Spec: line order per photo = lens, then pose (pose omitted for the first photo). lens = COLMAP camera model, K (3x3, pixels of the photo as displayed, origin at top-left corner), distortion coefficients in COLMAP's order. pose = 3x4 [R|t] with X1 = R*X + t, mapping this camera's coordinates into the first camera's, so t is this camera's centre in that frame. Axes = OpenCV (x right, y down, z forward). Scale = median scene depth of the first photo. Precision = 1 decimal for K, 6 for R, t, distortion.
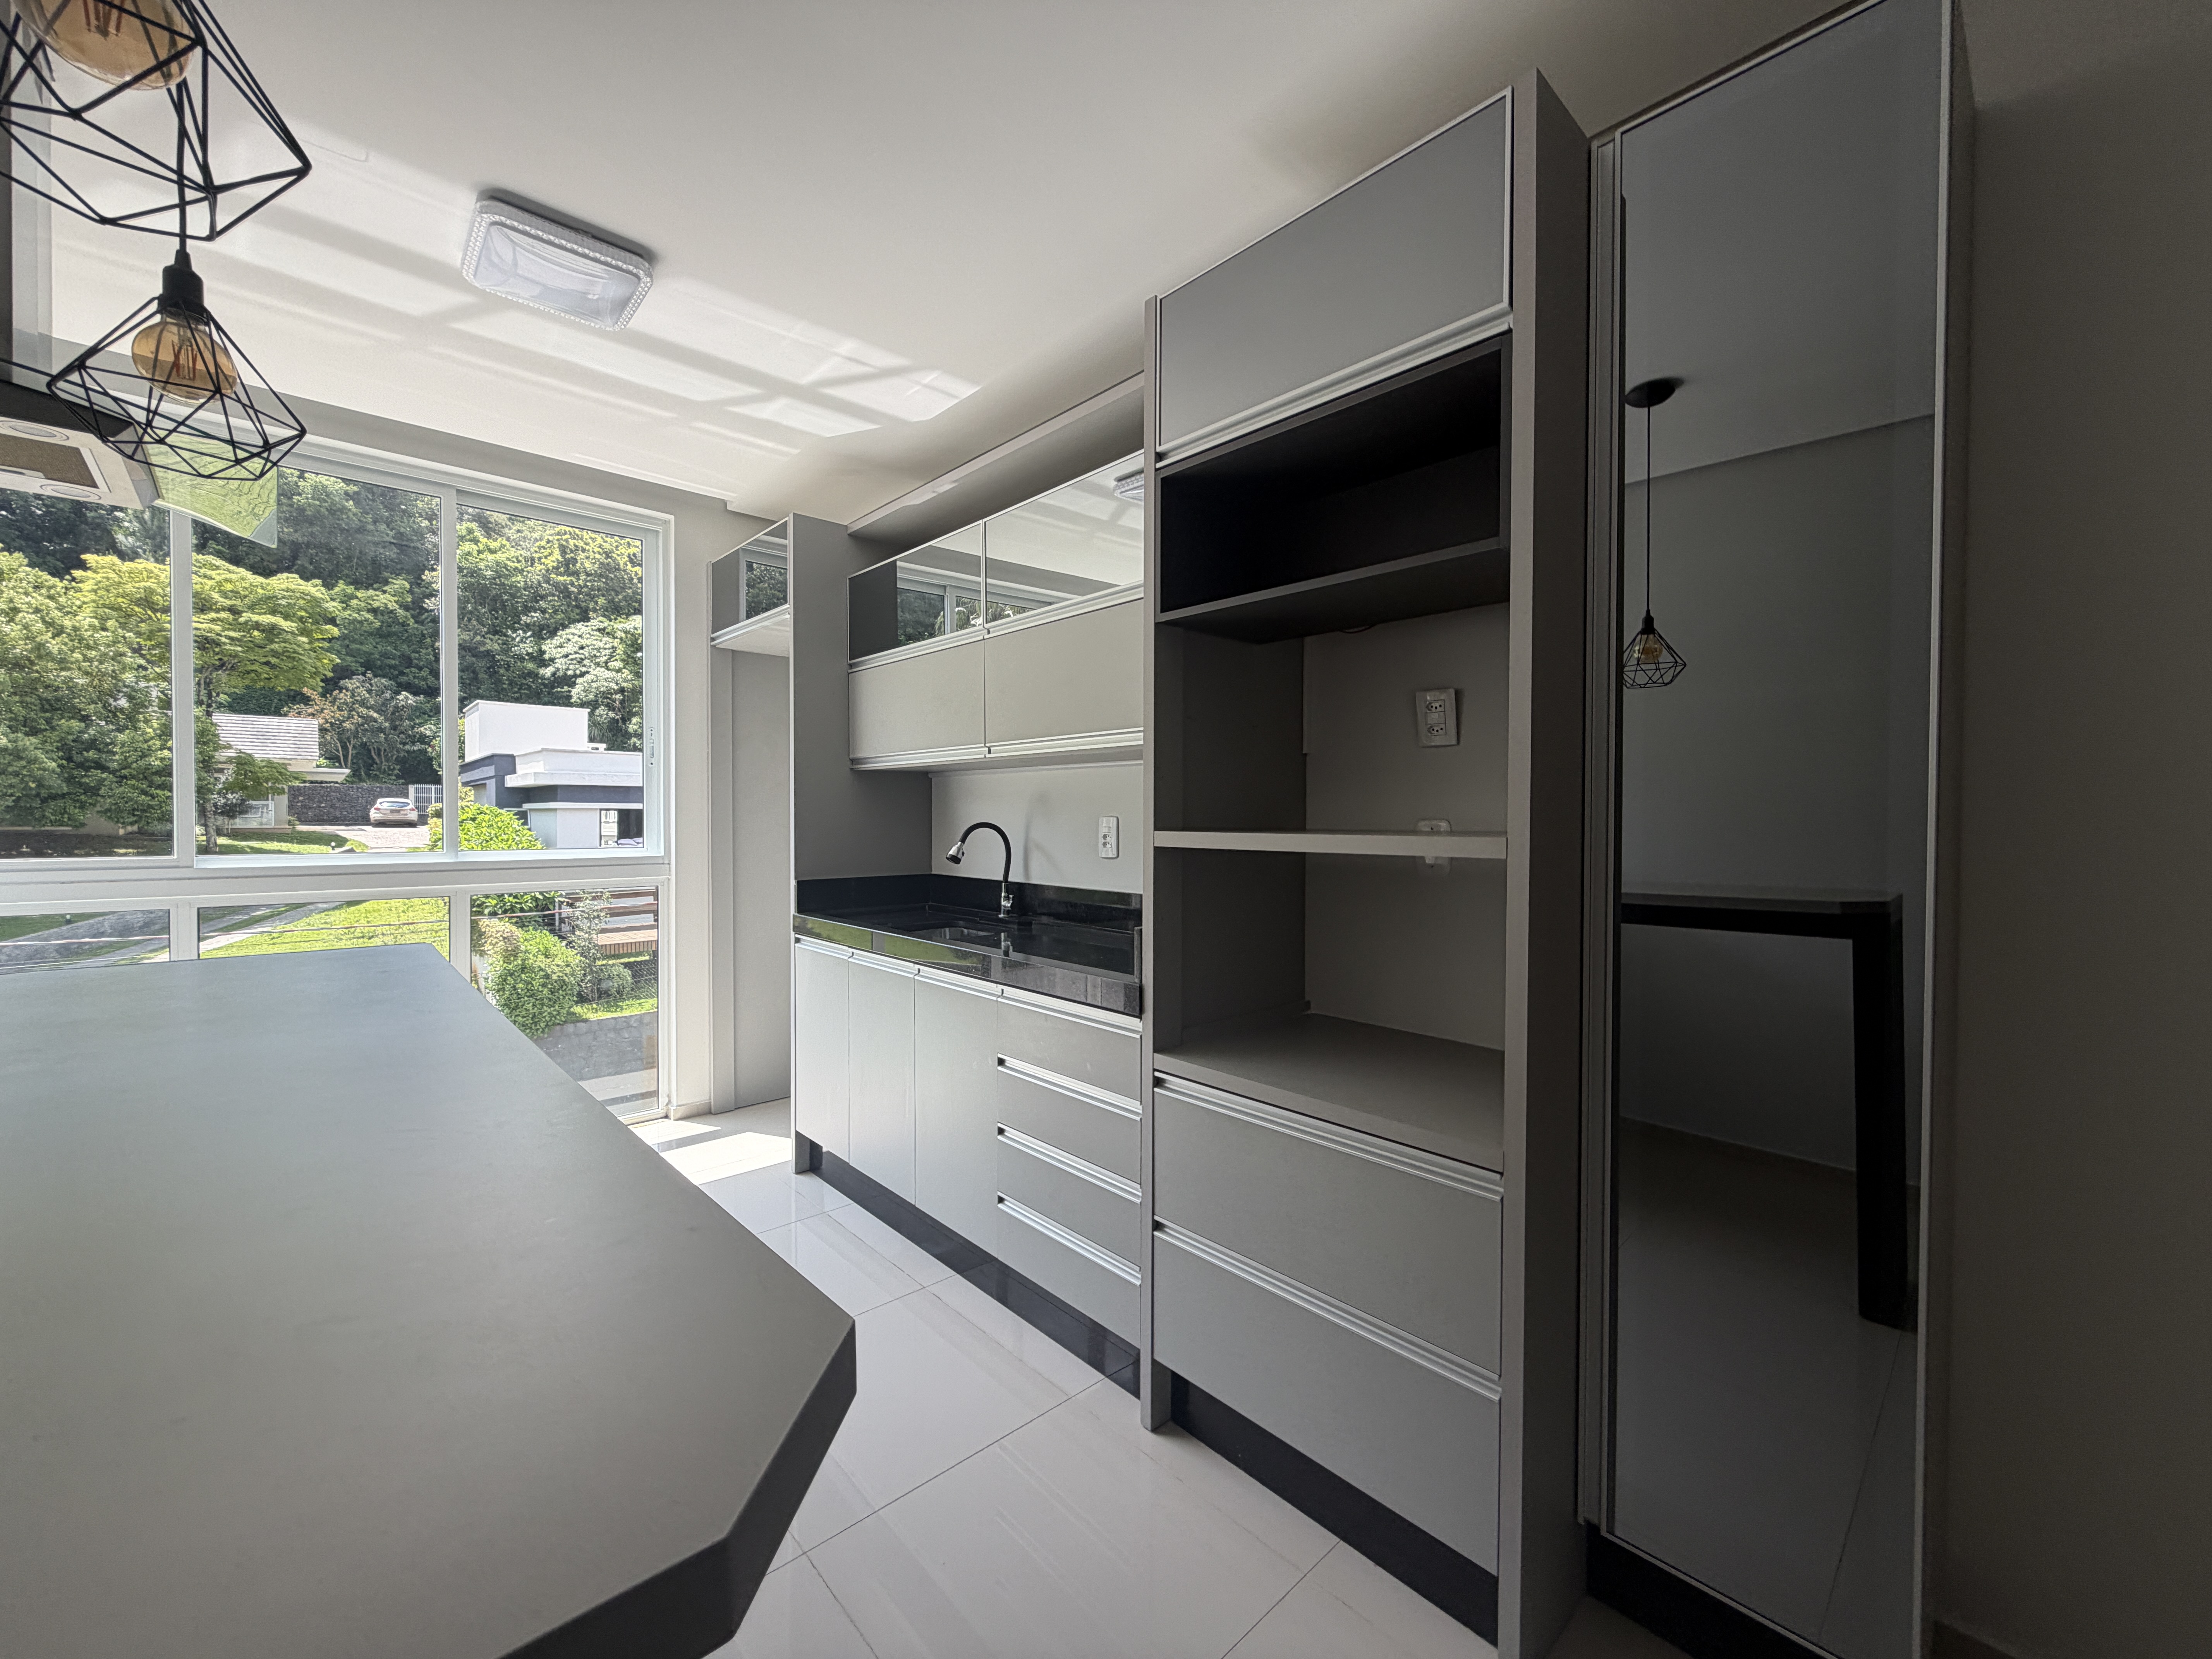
lens RADIAL K [[875.8, 0, 1094.5], [0, 875.8, 831.6], [0, 0, 1]] dist [0.000526, -0.000084]
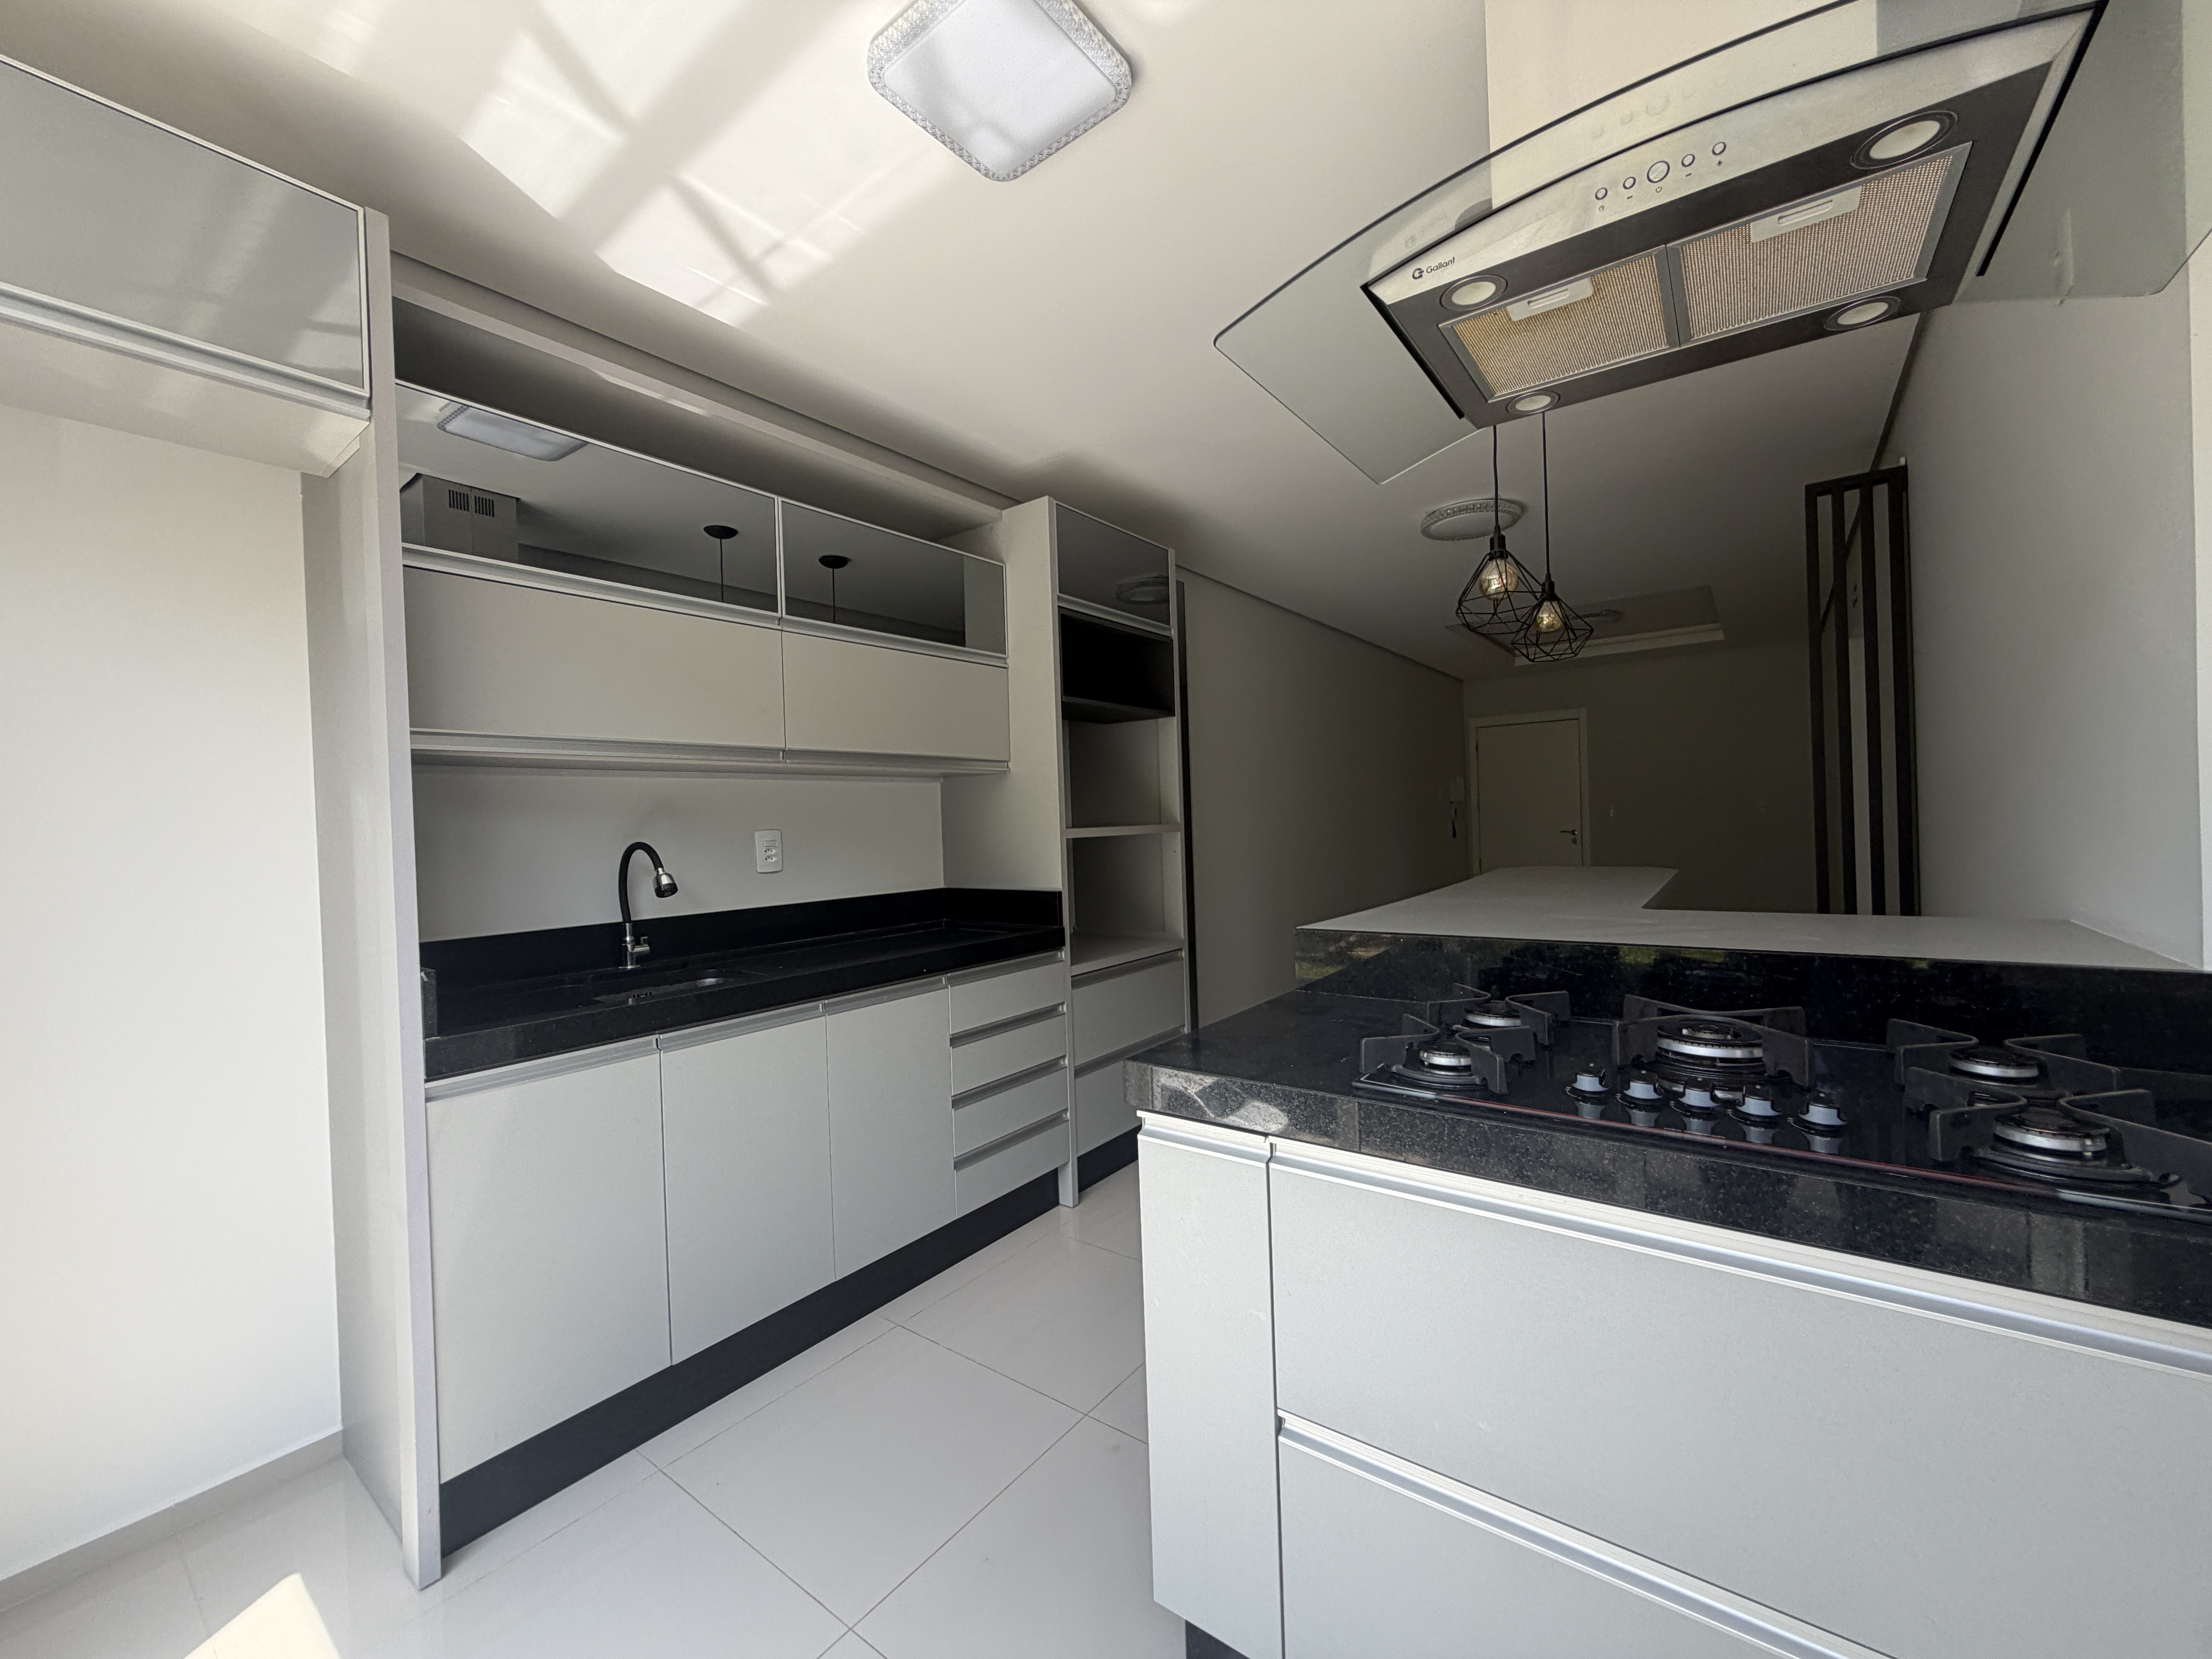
lens RADIAL K [[875.8, 0, 1097.7], [0, 875.8, 826.0], [0, 0, 1]] dist [0.000526, -0.000084]
pose [[-0.184798, -0.005379, 0.982762, -0.094881], [0.048506, 0.998716, 0.014587, -0.001679], [-0.981579, 0.050365, -0.184300, 0.076695]]
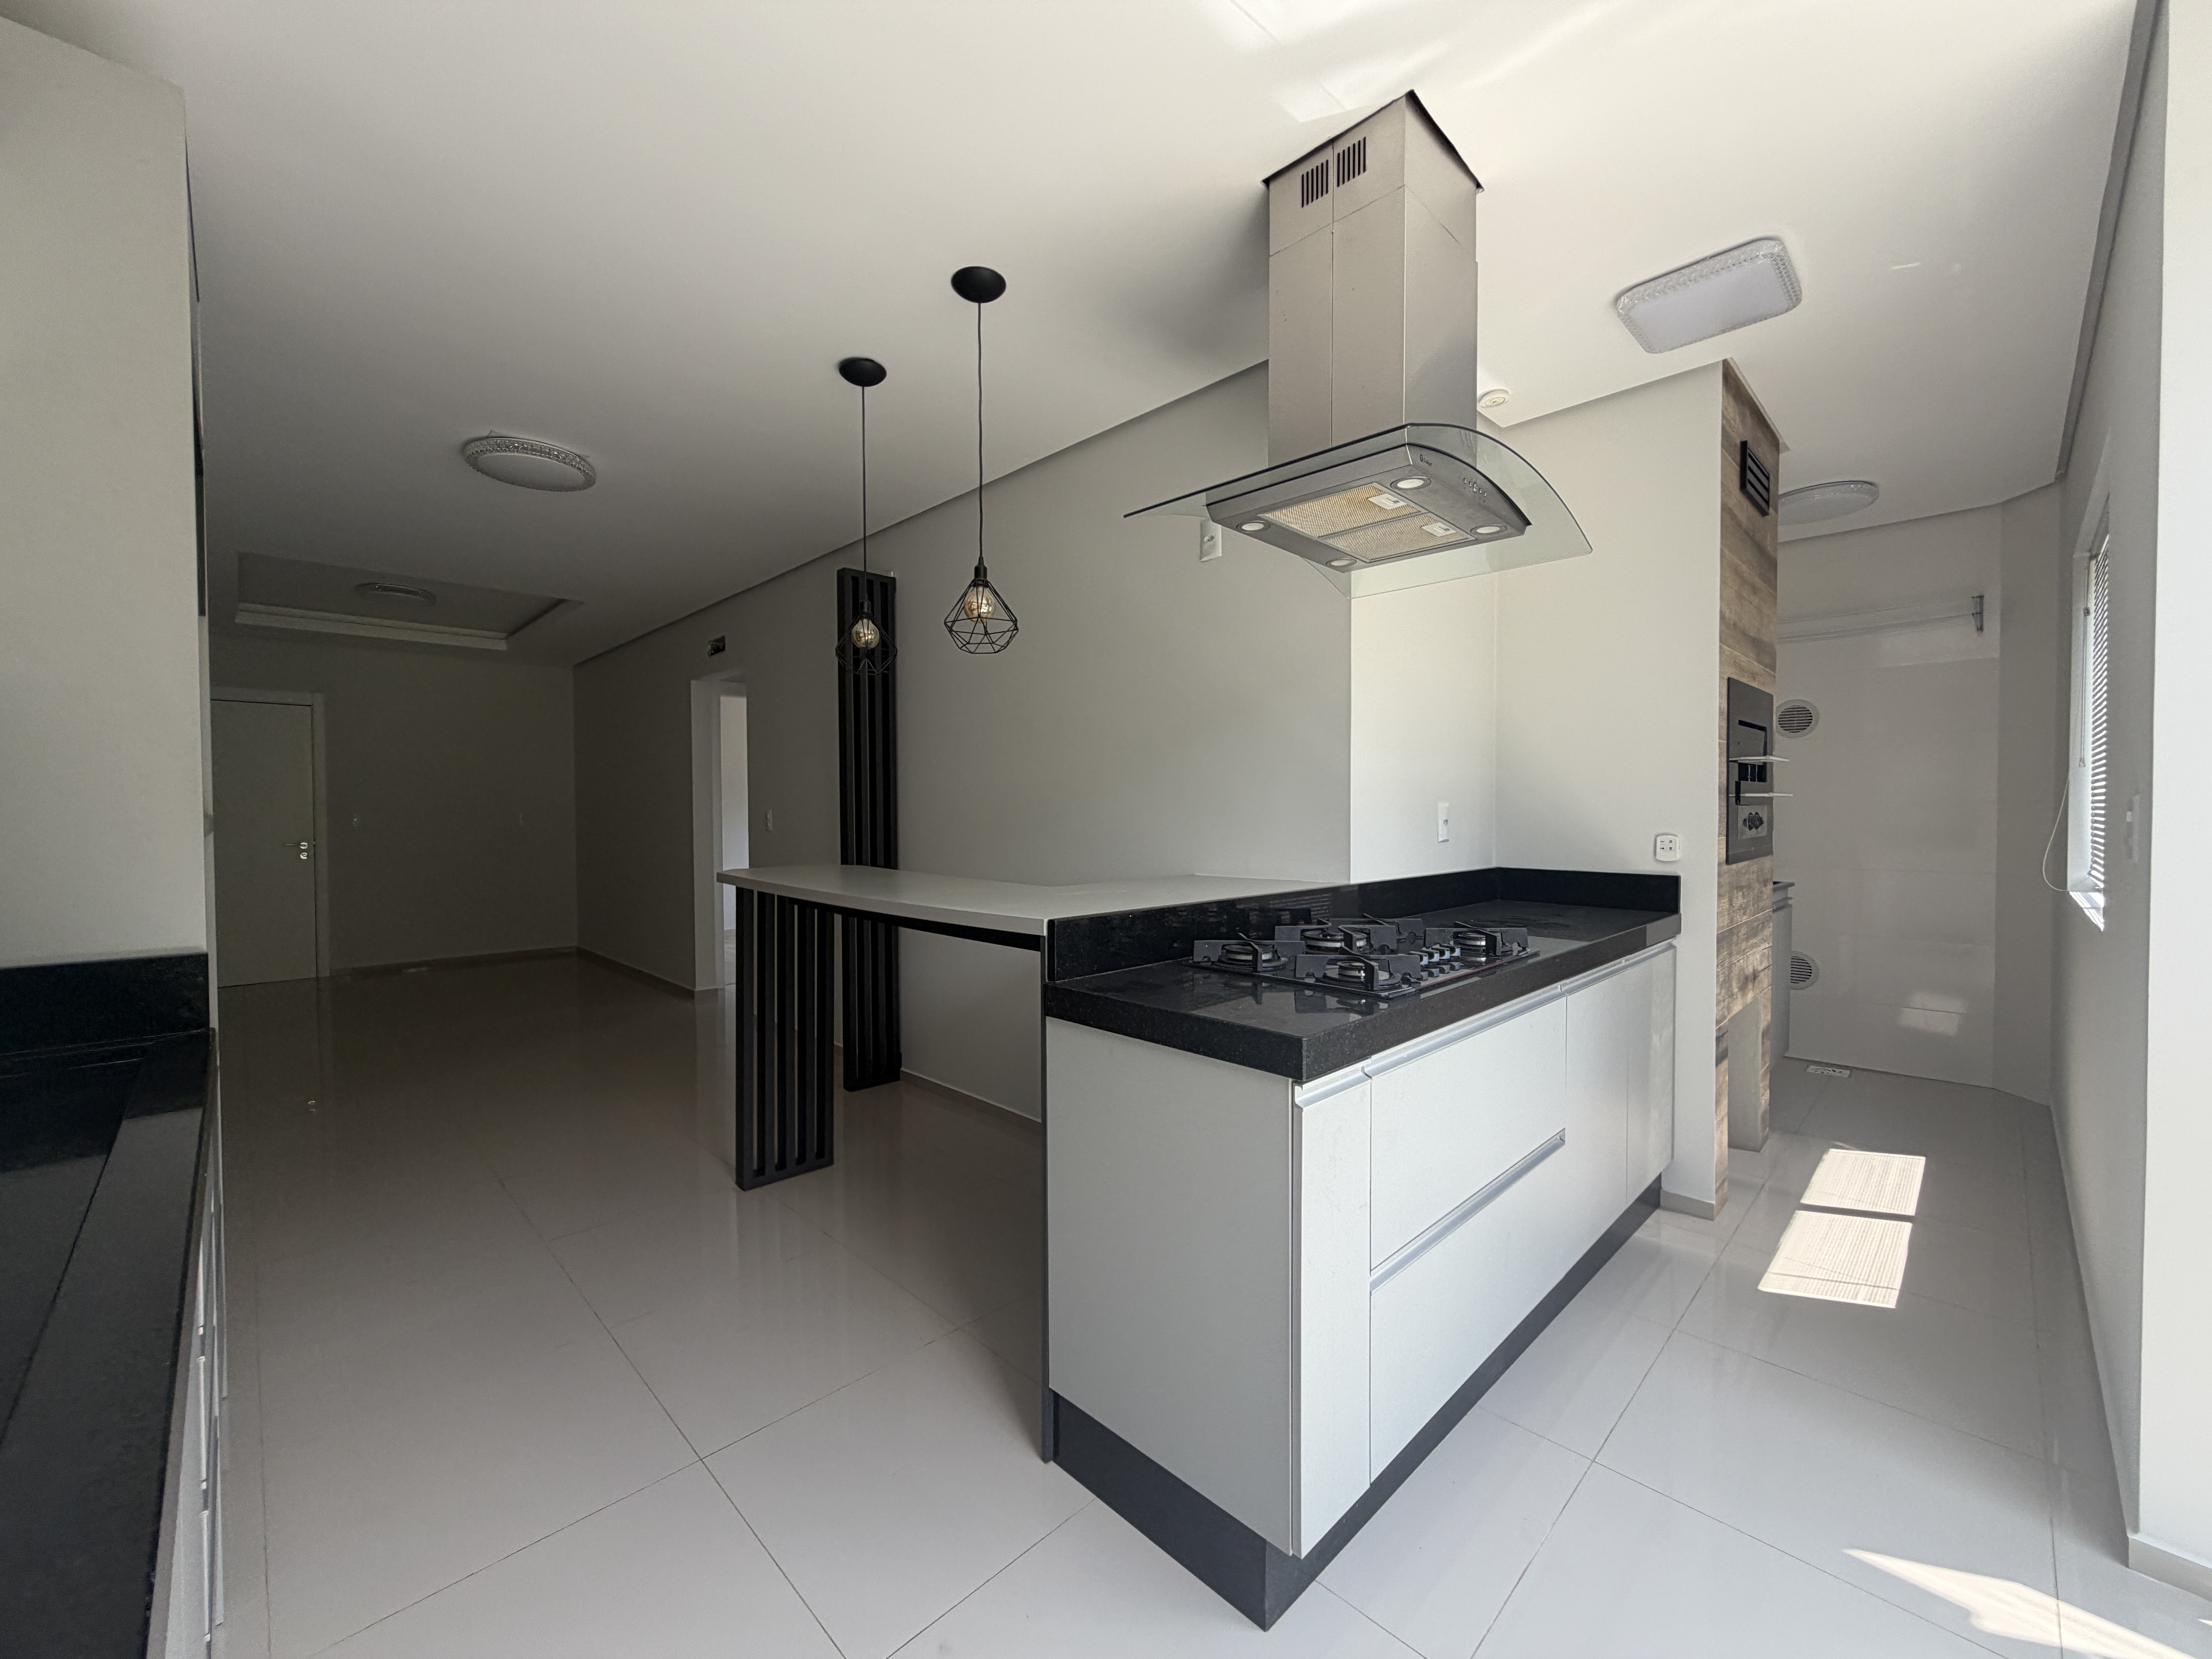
lens RADIAL K [[875.8, 0, 1110.8], [0, 875.8, 828.6], [0, 0, 1]] dist [0.000526, -0.000084]
pose [[-0.999184, -0.002872, -0.040296, -0.041820], [-0.004249, 0.999408, 0.034129, -0.001307], [0.040174, 0.034272, -0.998605, 0.110522]]
